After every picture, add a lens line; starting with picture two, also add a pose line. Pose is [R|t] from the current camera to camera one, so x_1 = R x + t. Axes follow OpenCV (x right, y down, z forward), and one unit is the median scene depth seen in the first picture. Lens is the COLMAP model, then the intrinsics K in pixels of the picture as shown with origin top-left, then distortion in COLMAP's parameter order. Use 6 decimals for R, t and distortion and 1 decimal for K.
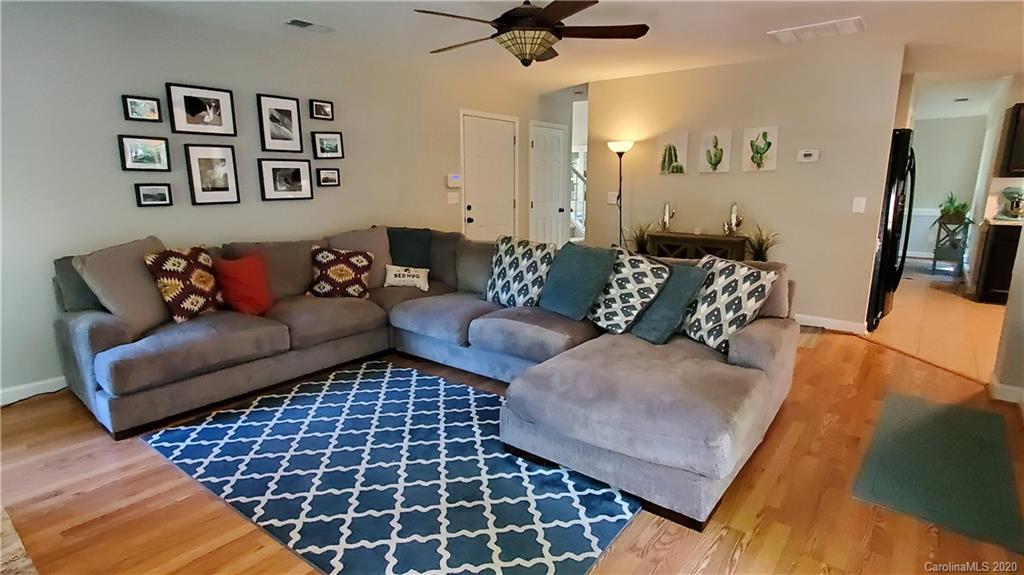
lens RADIAL K [[519.2, 0, 512.0], [0, 519.2, 287.5], [0, 0, 1]] dist [0.001876, 0.000765]
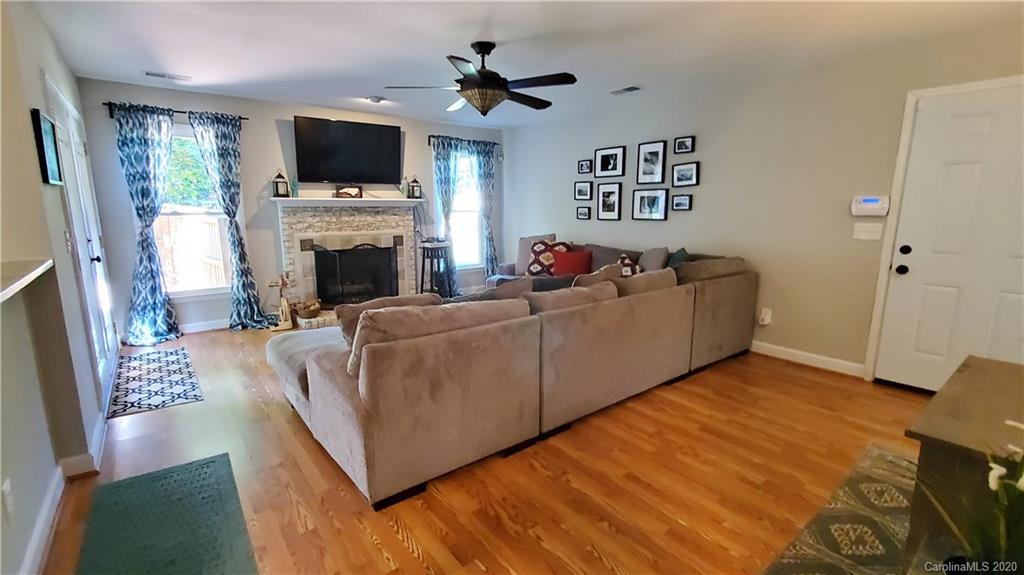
lens RADIAL K [[456.5, 0, 510.9], [0, 456.5, 289.4], [0, 0, 1]] dist [0.003878, 0.000694]
pose [[-0.231518, 0.178815, -0.956256, 0.783306], [-0.196923, 0.953999, 0.226070, -0.194766], [0.952692, 0.240647, -0.185655, 0.929137]]
